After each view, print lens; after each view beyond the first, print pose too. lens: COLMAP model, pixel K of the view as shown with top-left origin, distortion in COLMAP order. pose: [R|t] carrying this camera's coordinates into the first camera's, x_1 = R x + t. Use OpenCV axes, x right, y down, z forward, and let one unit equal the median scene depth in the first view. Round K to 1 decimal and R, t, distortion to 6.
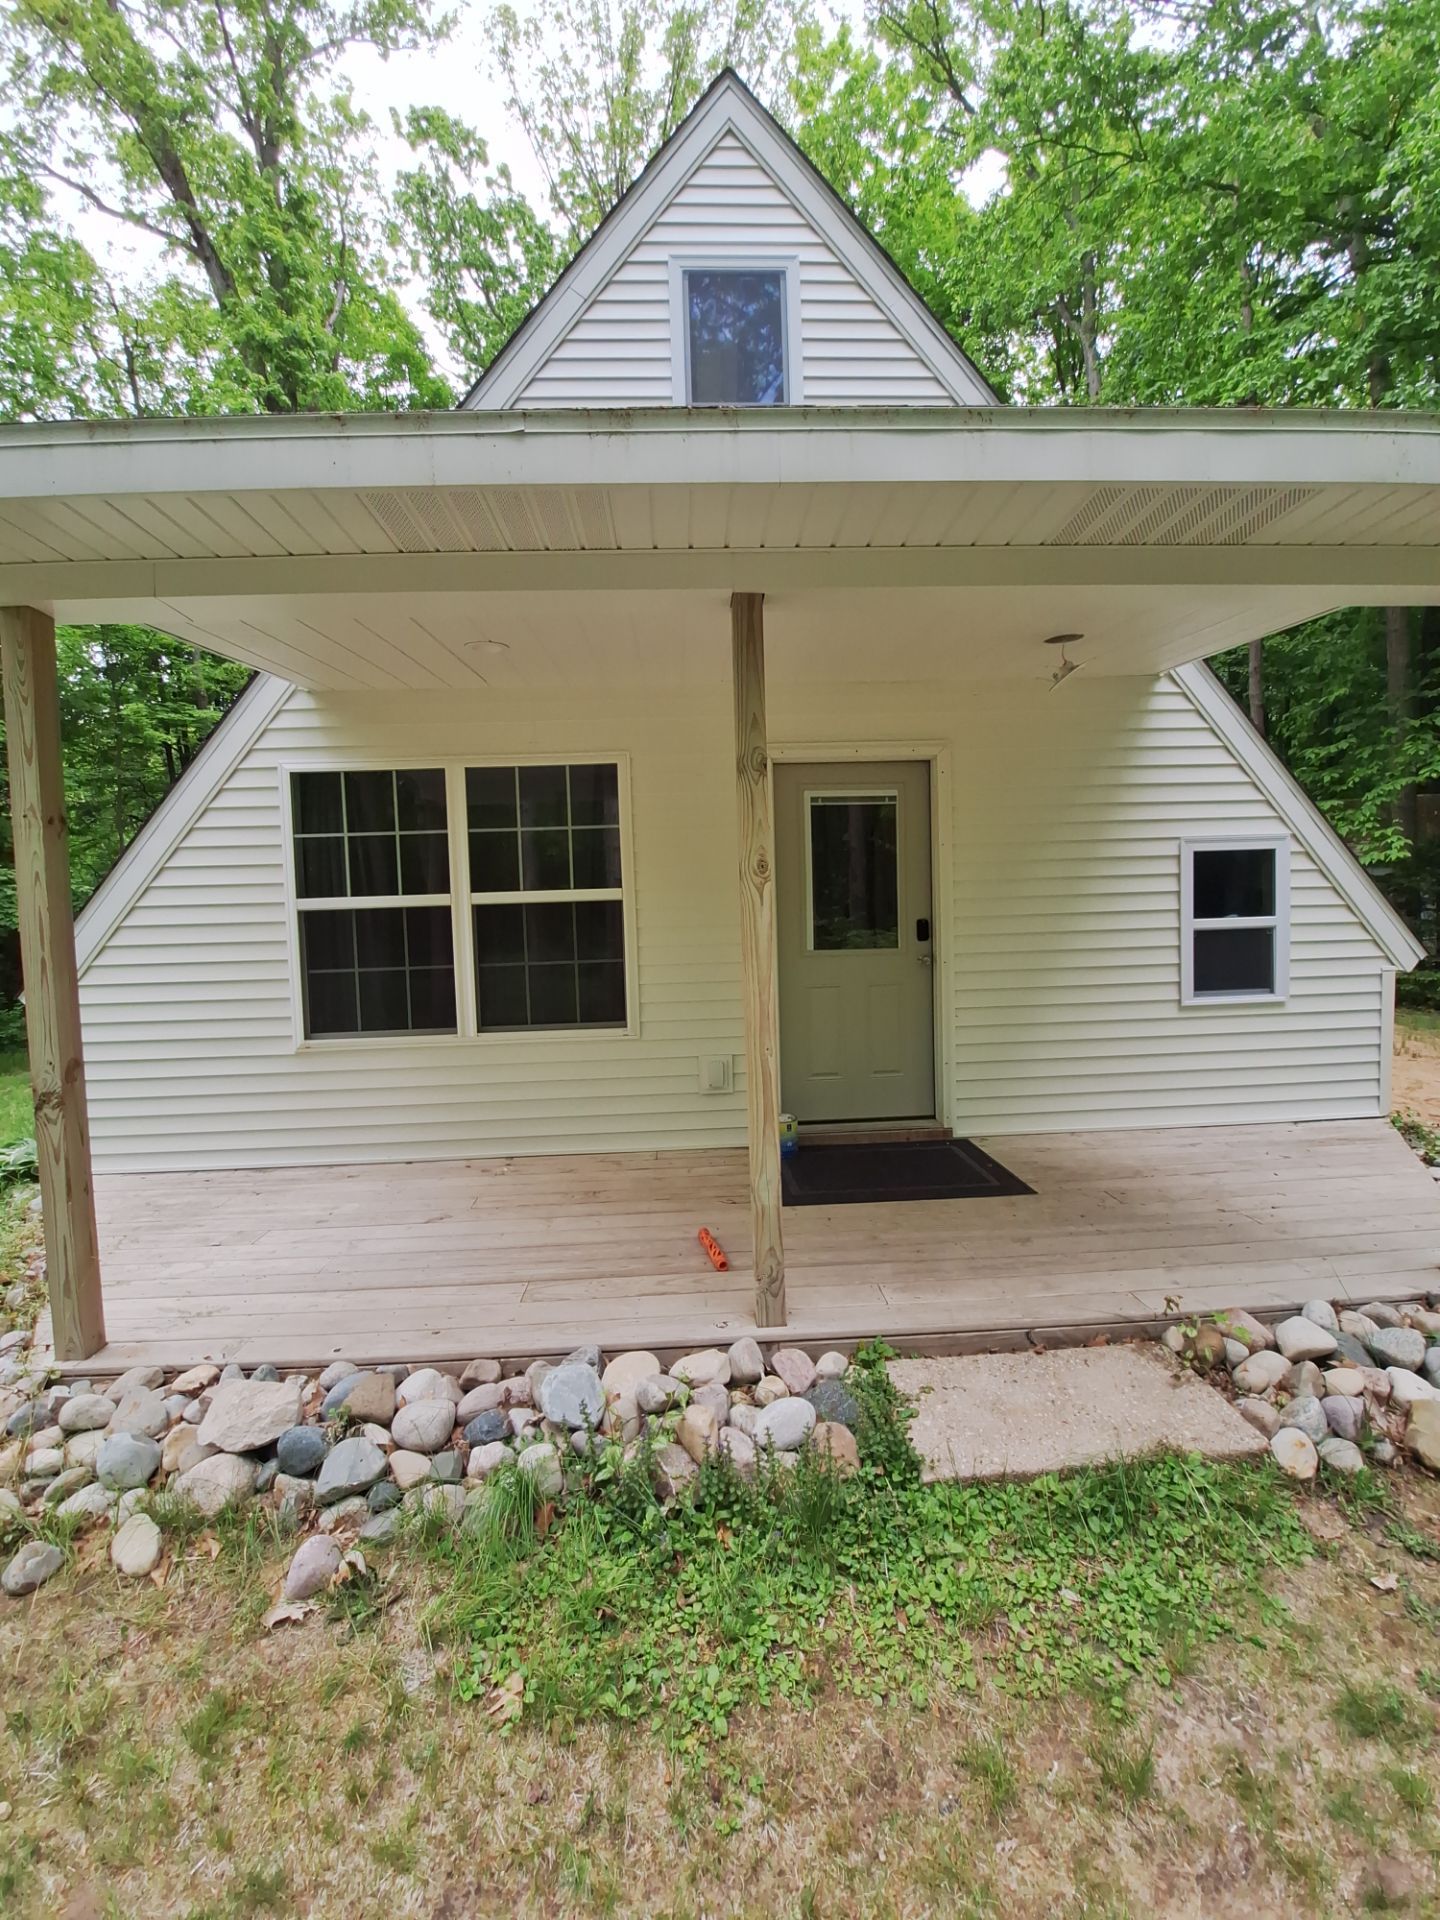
lens RADIAL K [[743.8, 0, 720.2], [0, 743.8, 946.7], [0, 0, 1]] dist [-0.016640, -0.000315]
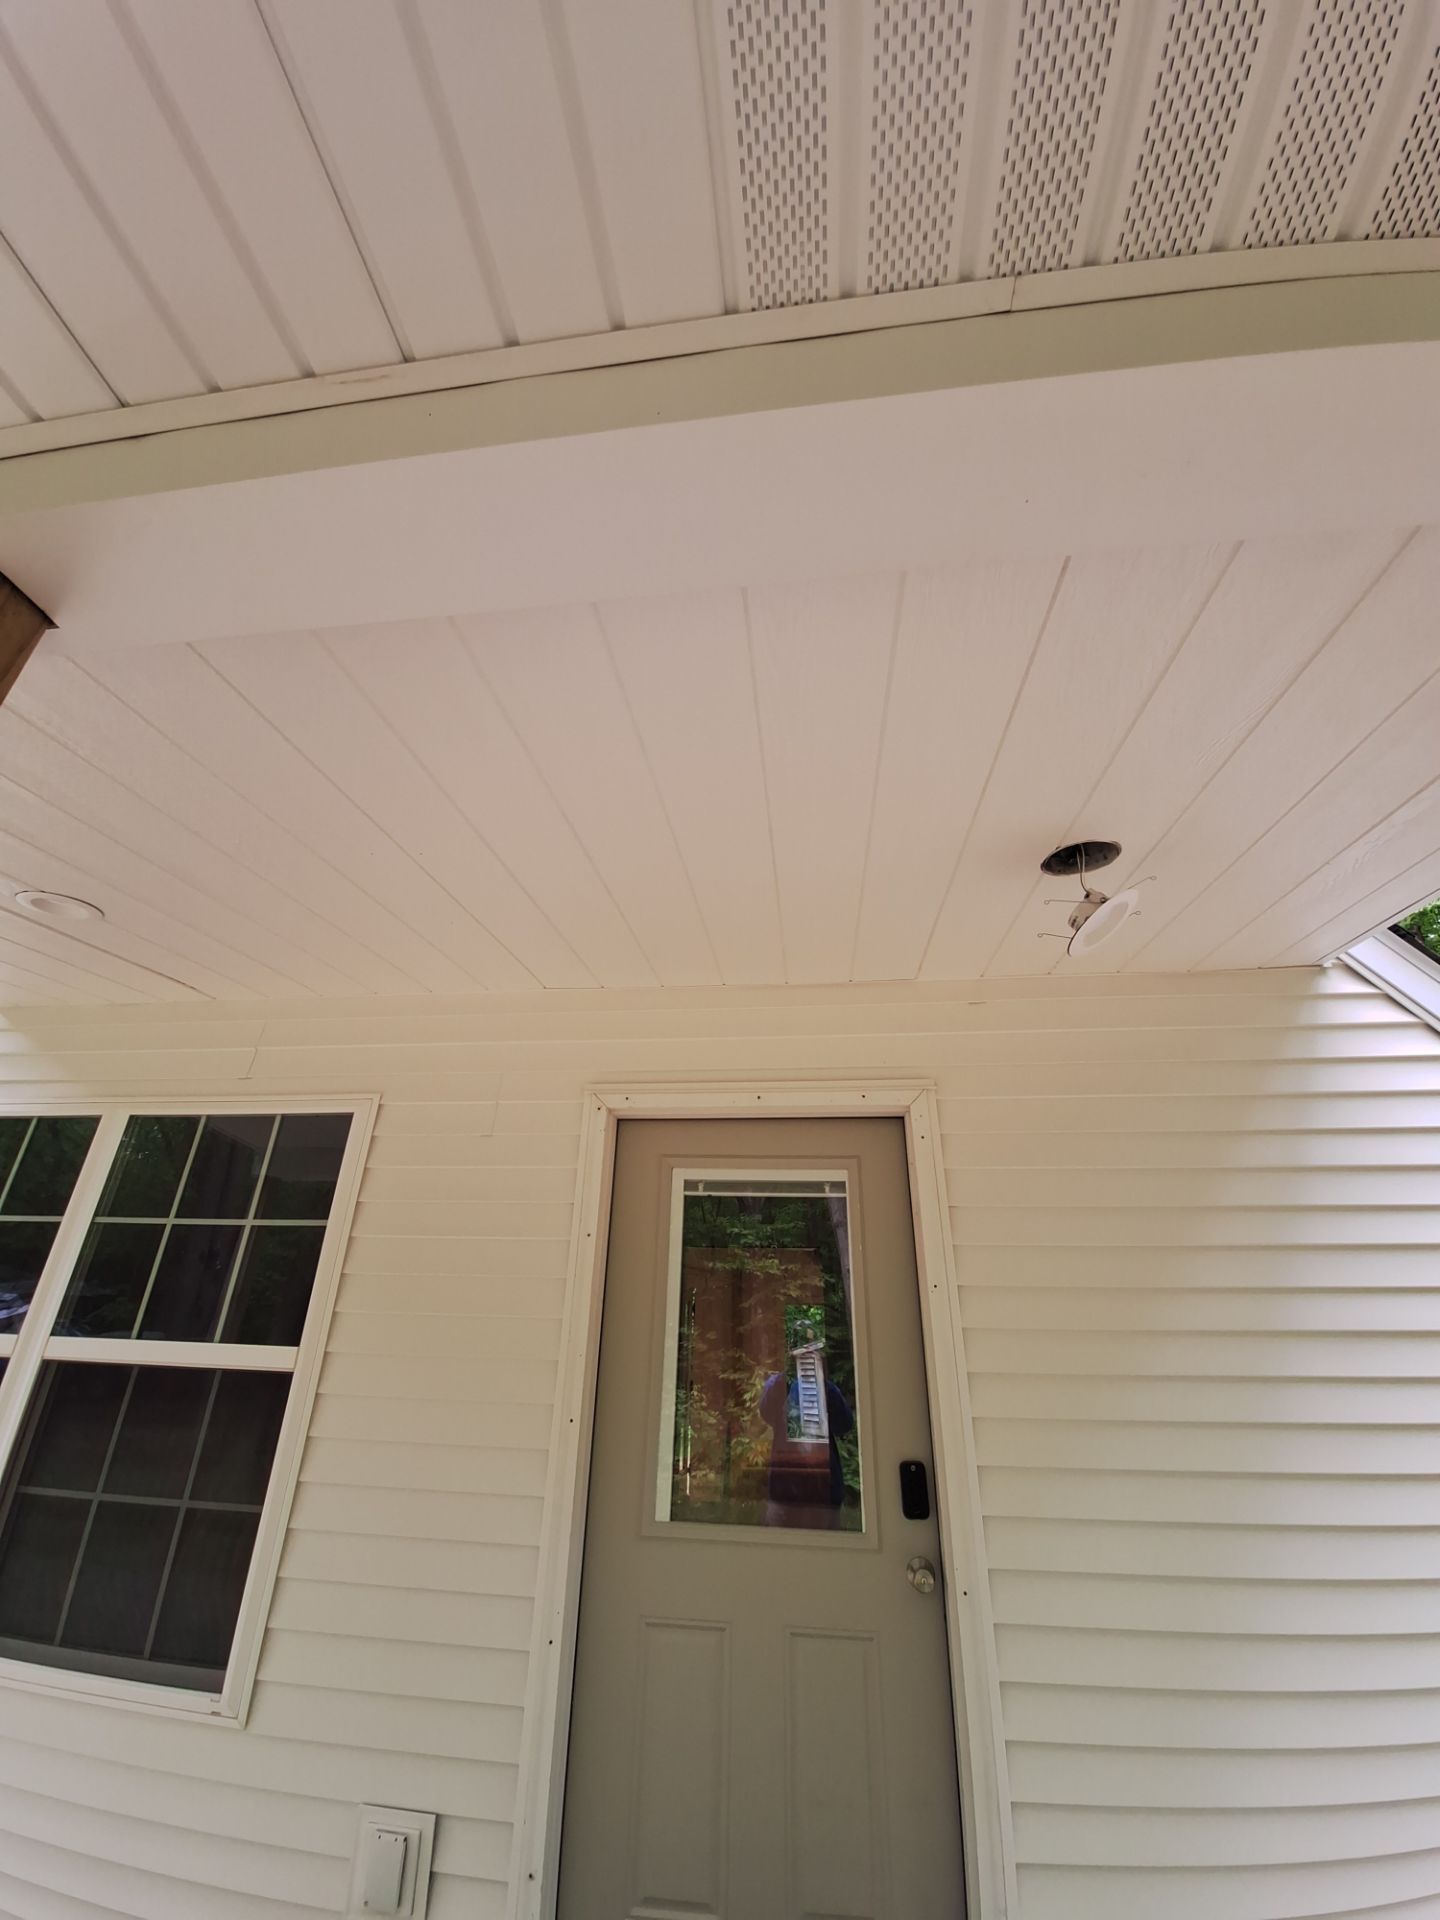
lens RADIAL K [[743.8, 0, 720.2], [0, 743.8, 946.7], [0, 0, 1]] dist [-0.016640, -0.000315]
pose [[0.983540, -0.031326, -0.177956, 0.260734], [-0.059434, 0.873972, -0.482328, -0.092530], [0.170638, 0.484965, 0.857724, 0.466728]]
